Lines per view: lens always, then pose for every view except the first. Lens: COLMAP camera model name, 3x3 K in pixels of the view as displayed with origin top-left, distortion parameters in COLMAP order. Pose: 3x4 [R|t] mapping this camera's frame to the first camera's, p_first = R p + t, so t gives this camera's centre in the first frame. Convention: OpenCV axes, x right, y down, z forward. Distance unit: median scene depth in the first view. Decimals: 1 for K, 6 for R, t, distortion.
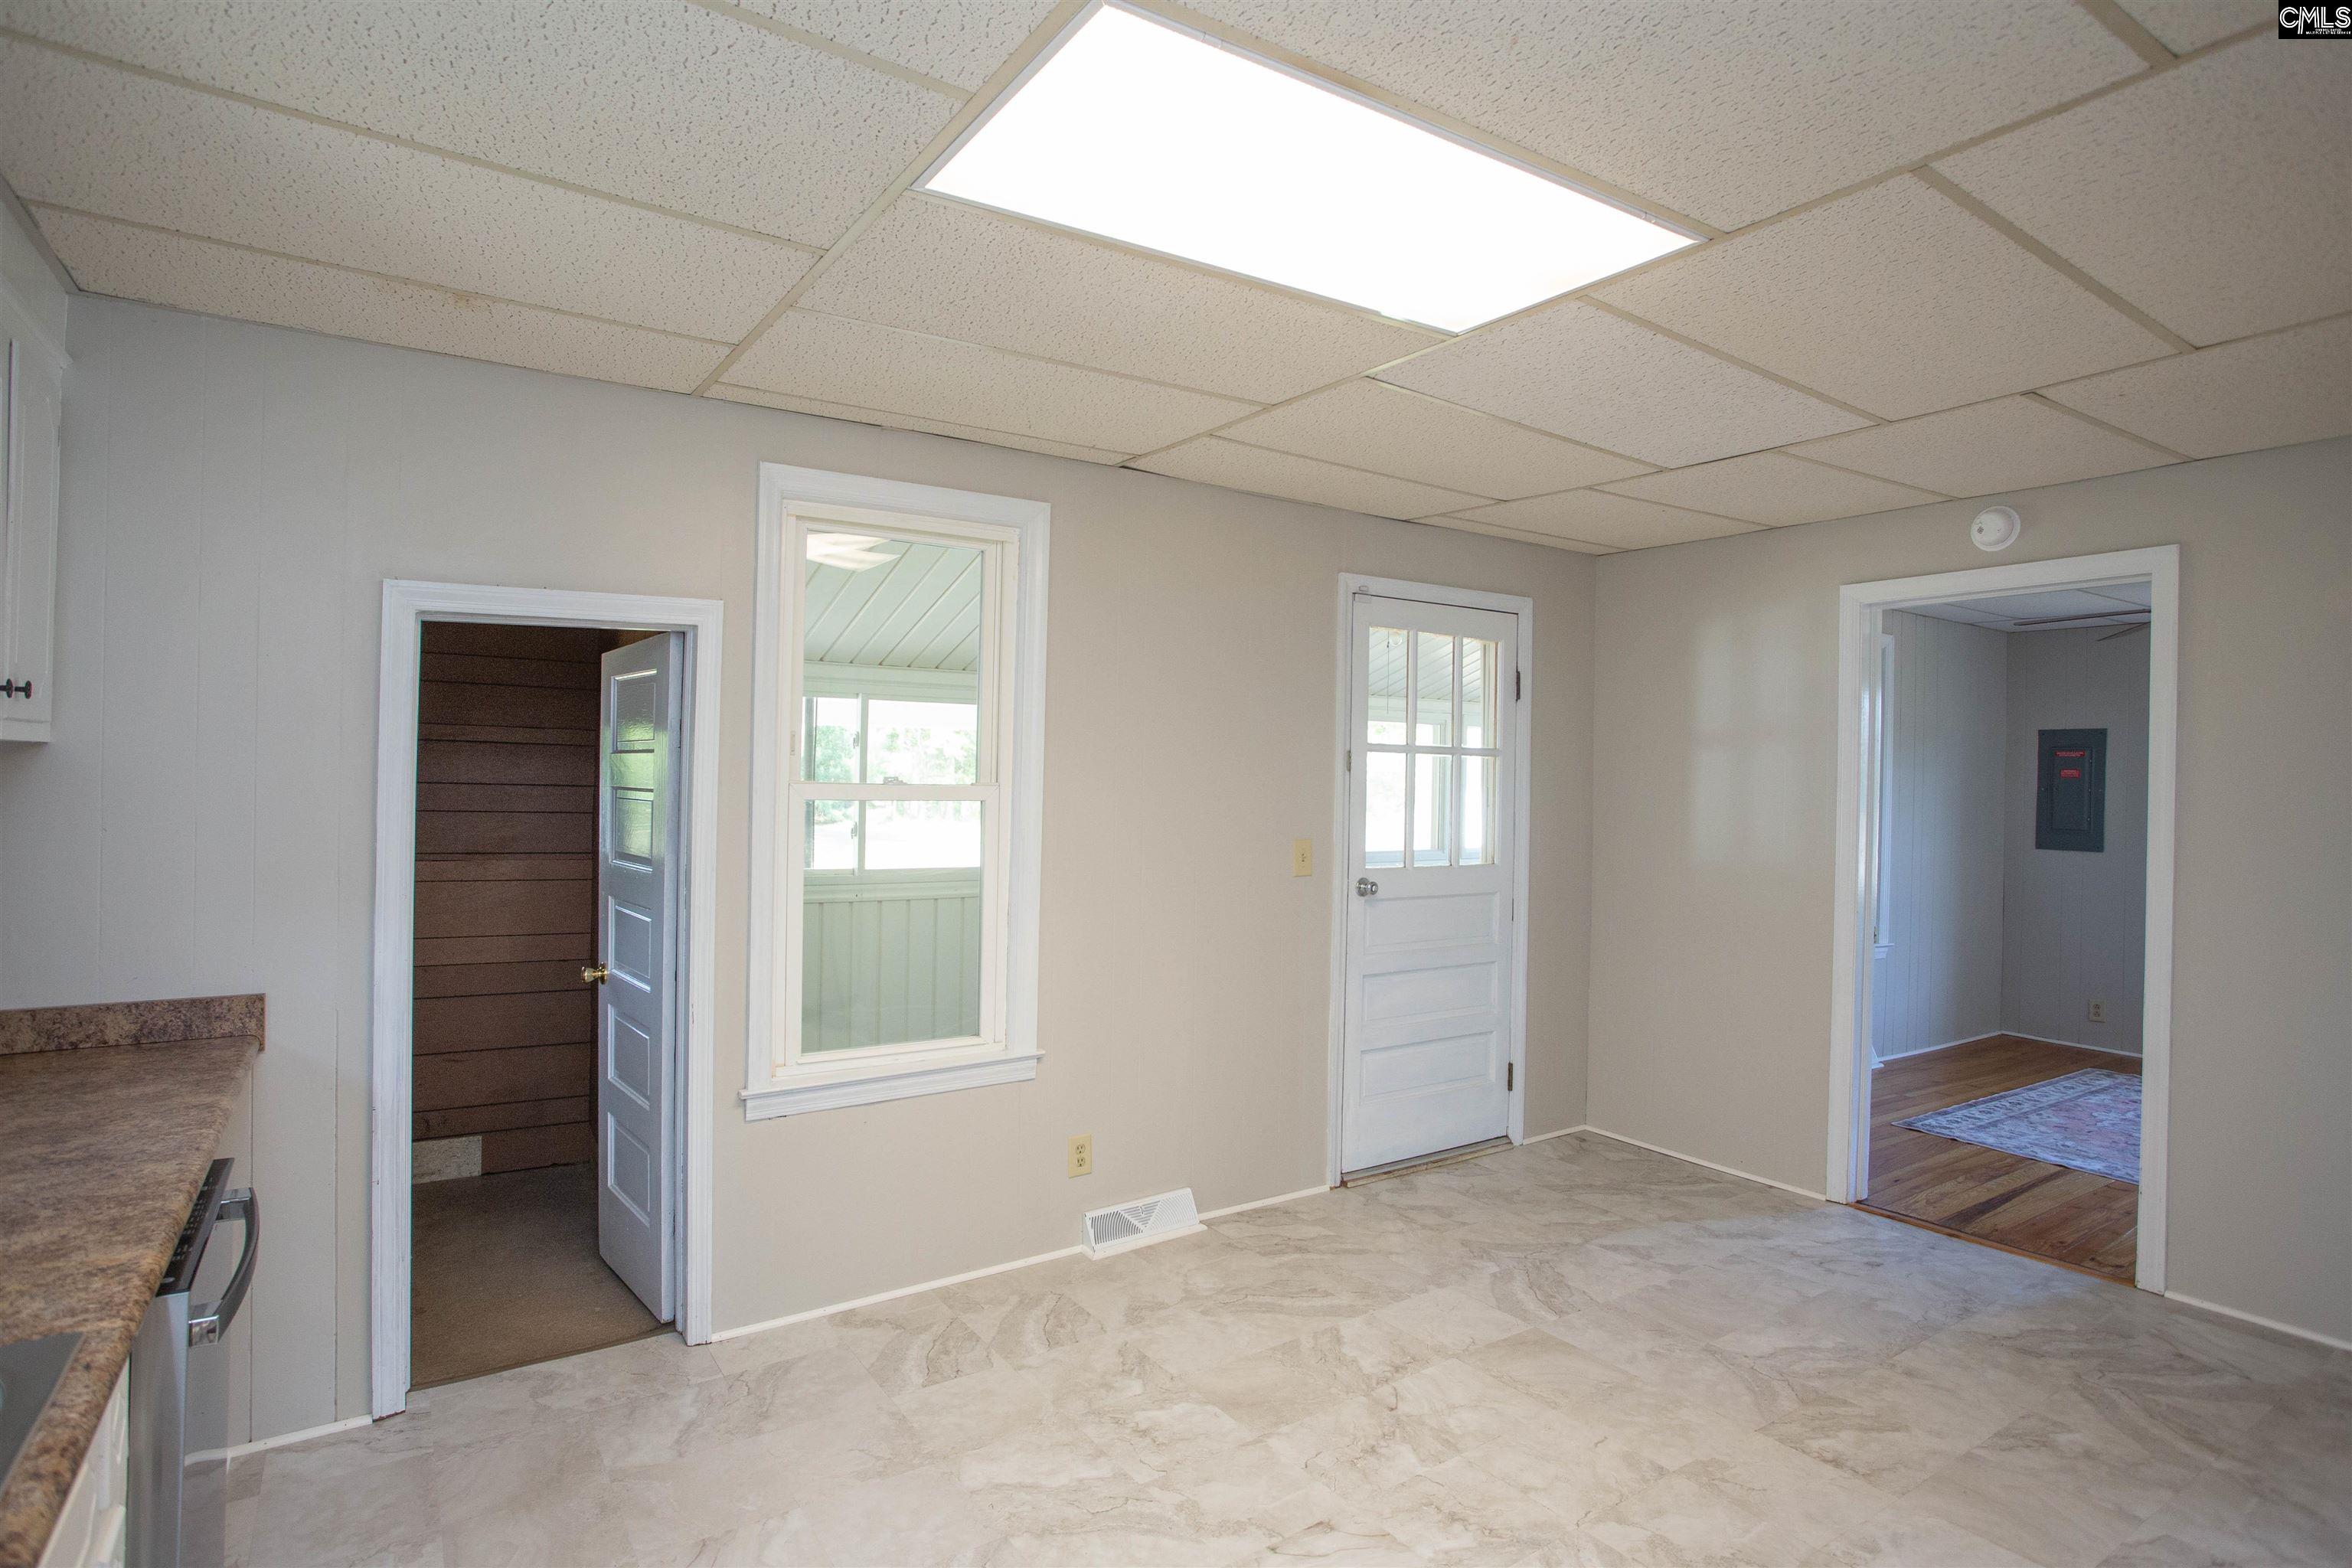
lens RADIAL K [[1194.9, 0, 1174.4], [0, 1194.9, 789.2], [0, 0, 1]] dist [-0.061868, 0.025814]
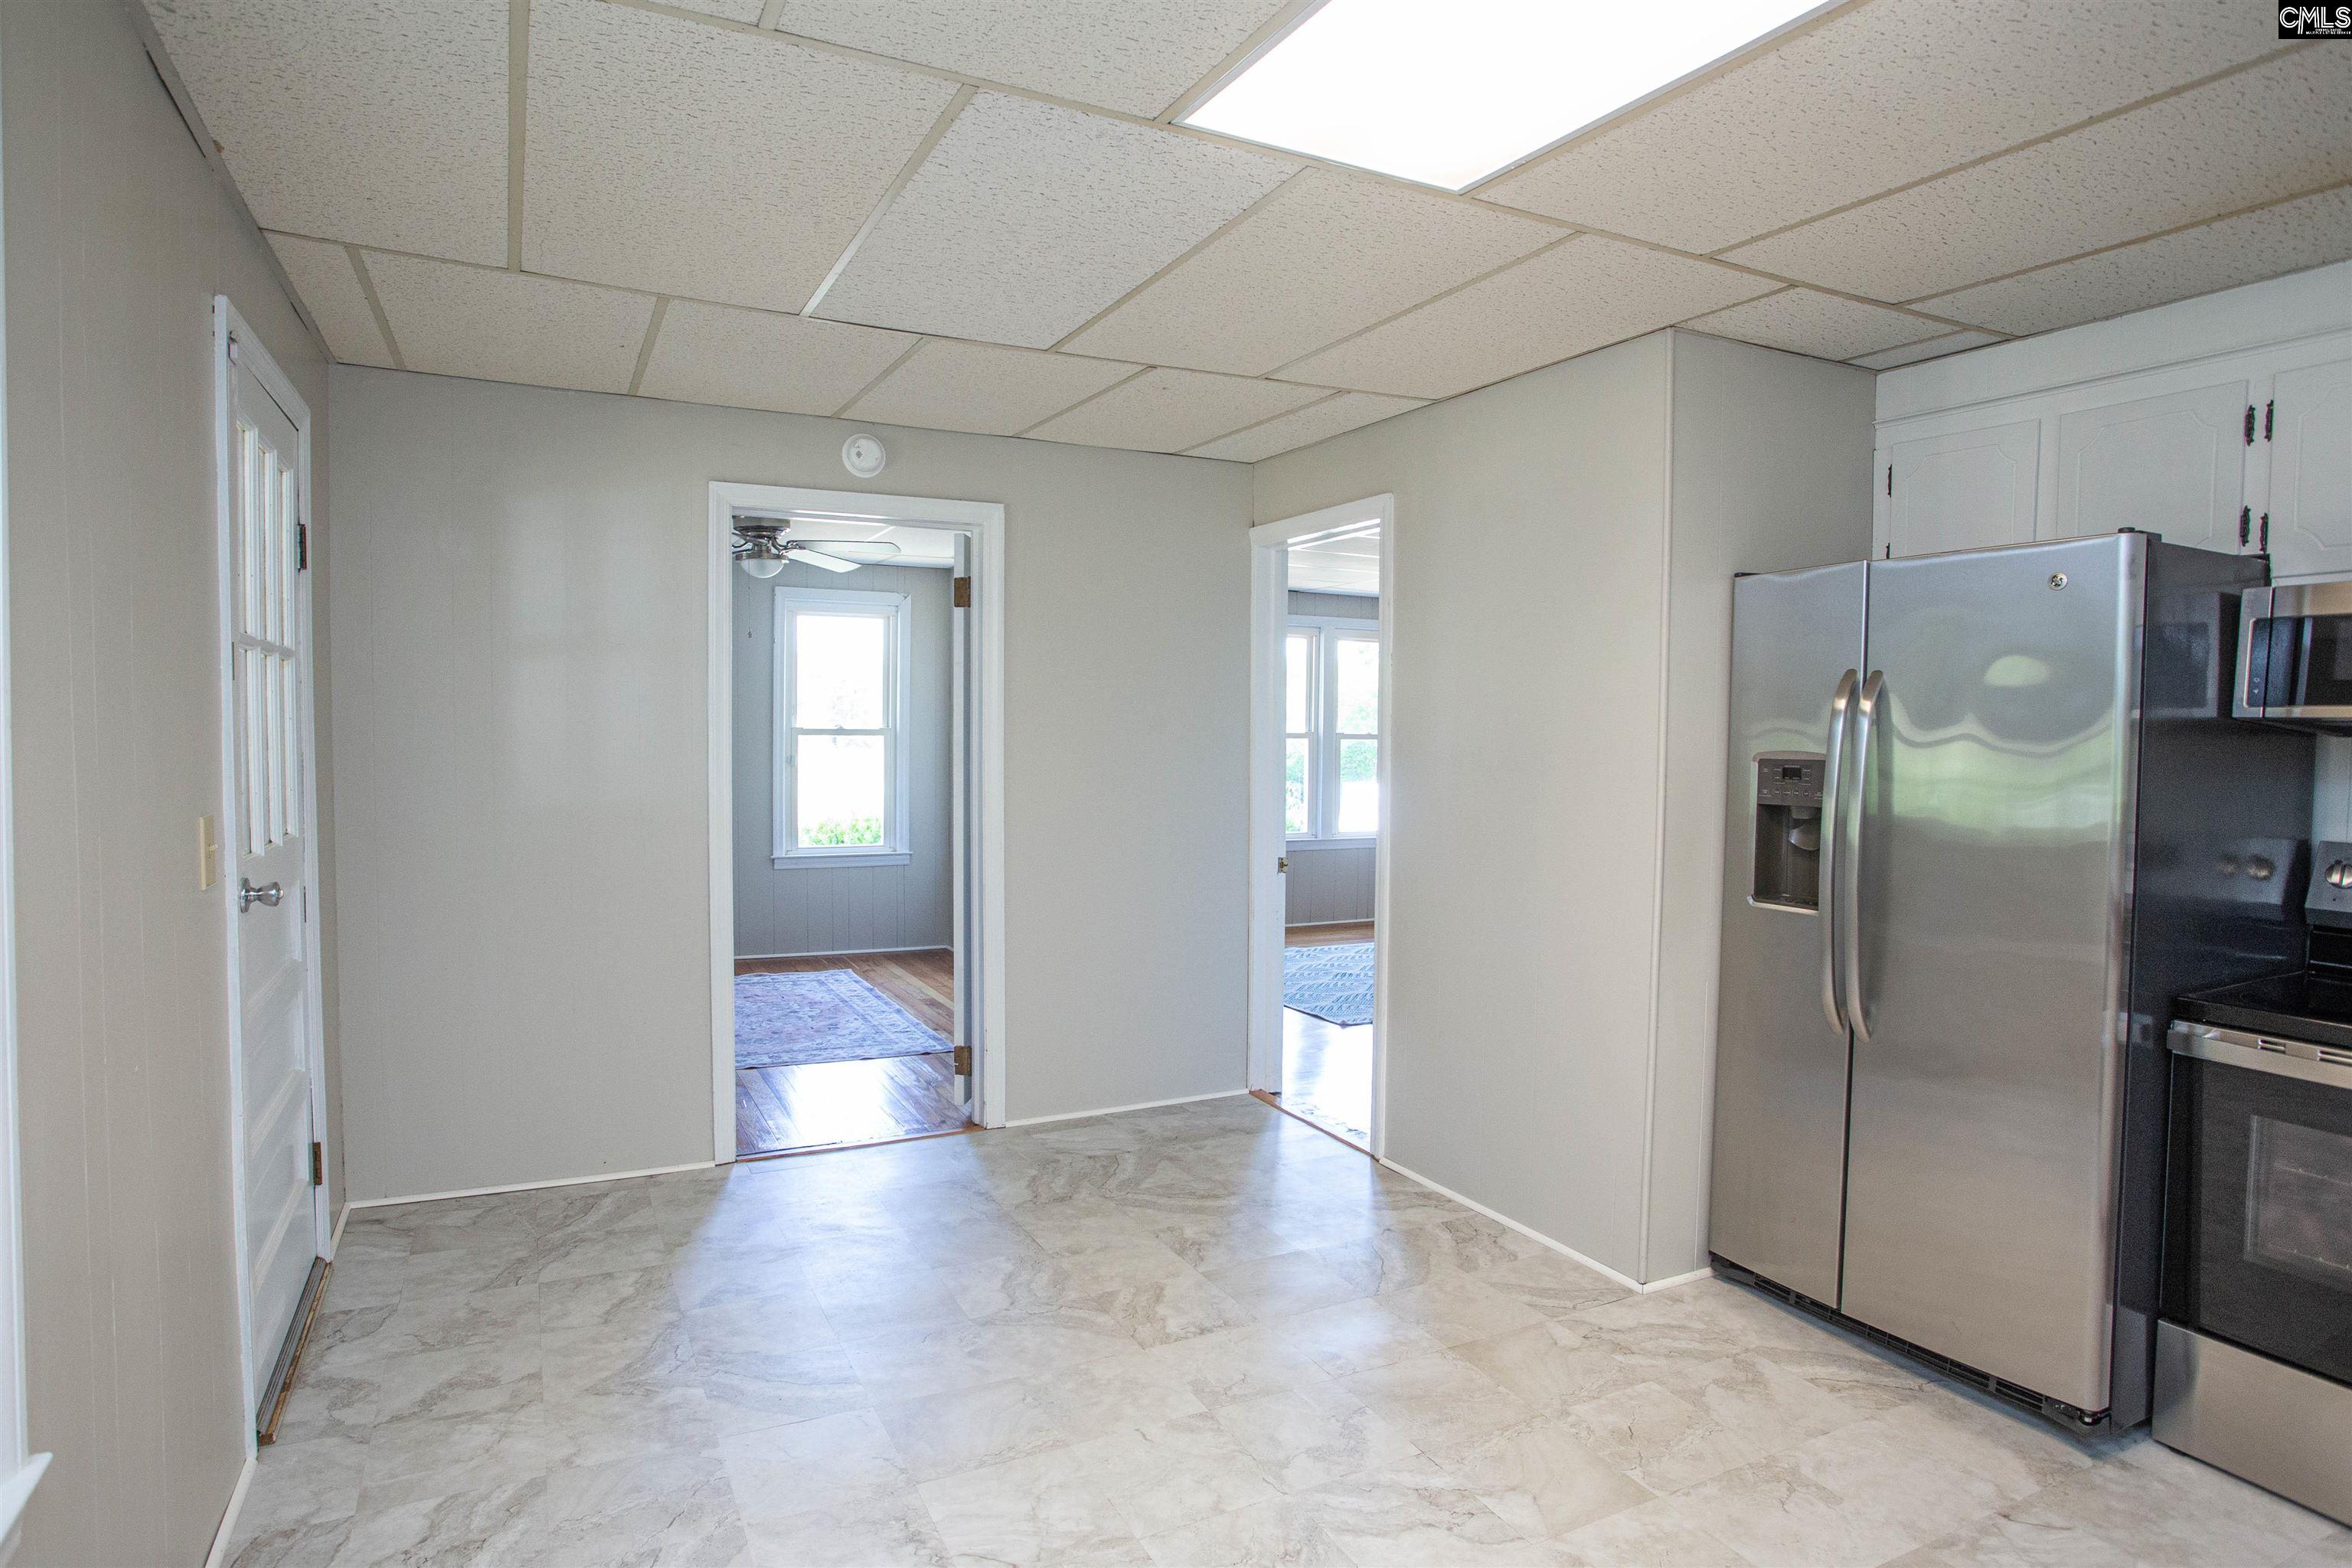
lens RADIAL K [[1298.8, 0, 1163.3], [0, 1298.8, 793.7], [0, 0, 1]] dist [-0.030872, 0.004416]
pose [[0.134707, -0.063934, 0.988821, -0.397737], [-0.006661, 0.997835, 0.065424, -0.002980], [-0.990863, -0.015400, 0.133990, 0.576918]]
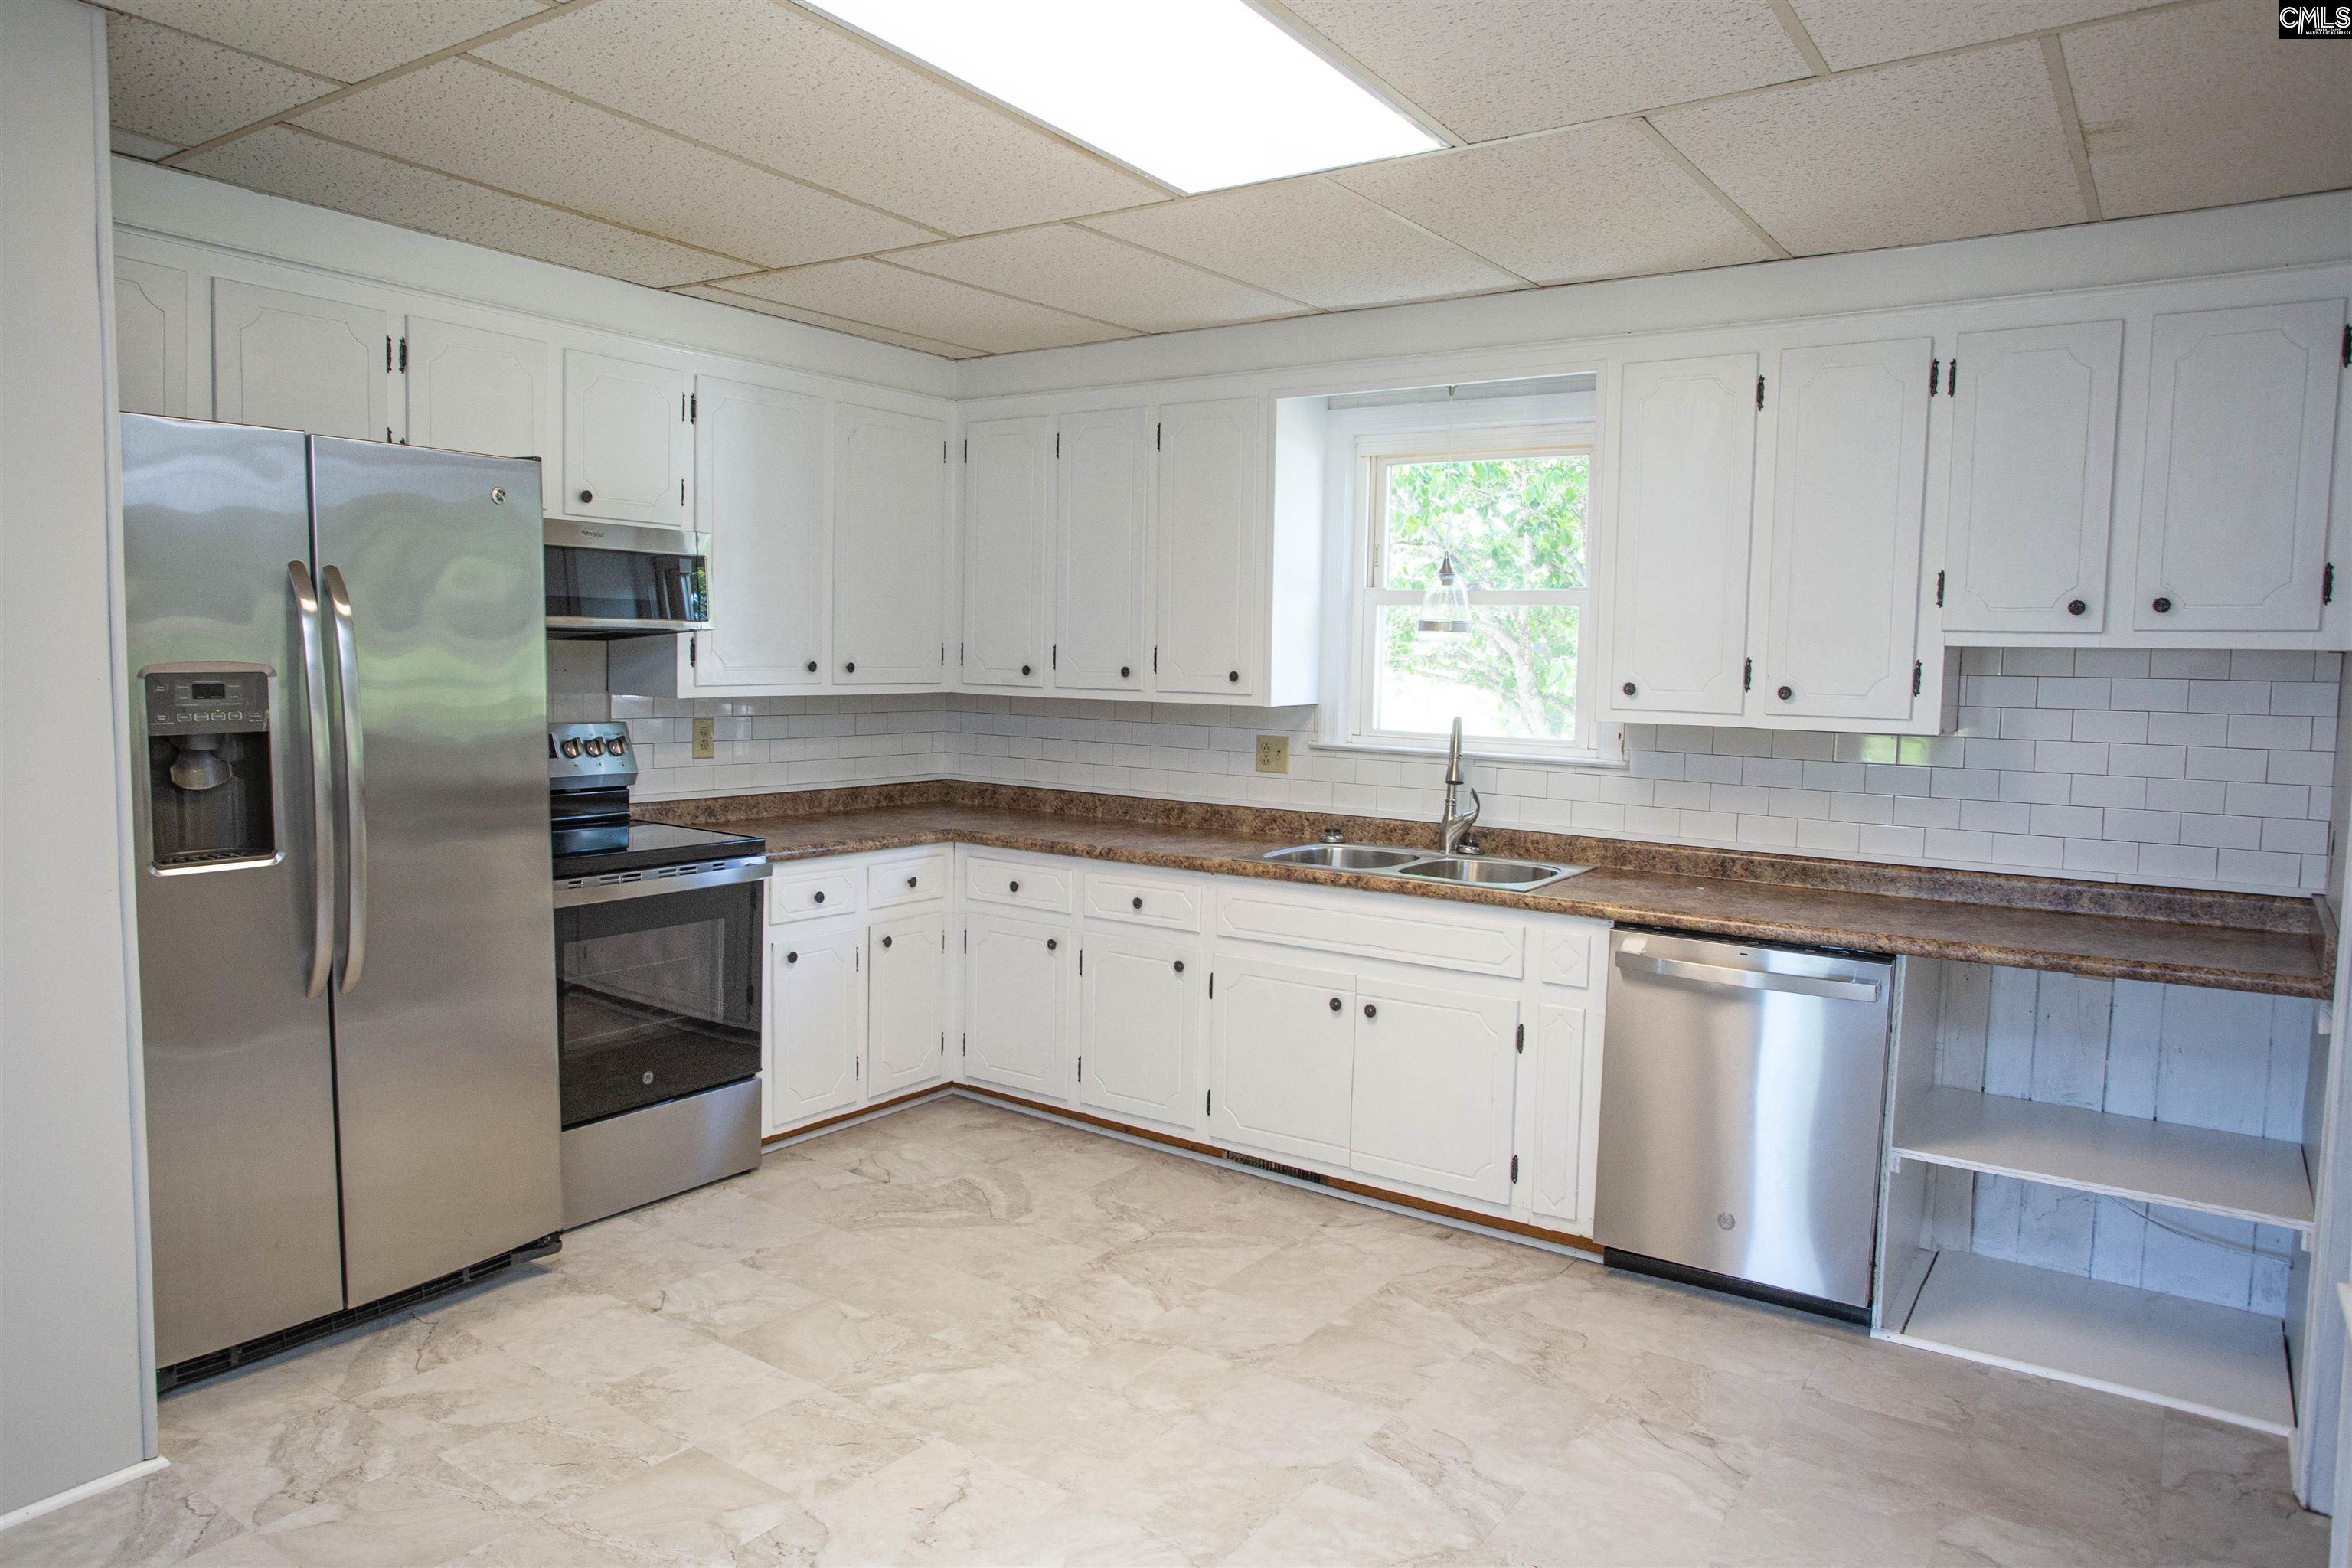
lens RADIAL K [[1504.7, 0, 1170.7], [0, 1504.7, 784.0], [0, 0, 1]] dist [-0.037906, 0.017228]
pose [[-0.931337, -0.002509, -0.364149, 0.281920], [-0.035396, 0.995865, 0.083667, 0.003779], [0.362433, 0.090811, -0.927575, 1.118546]]
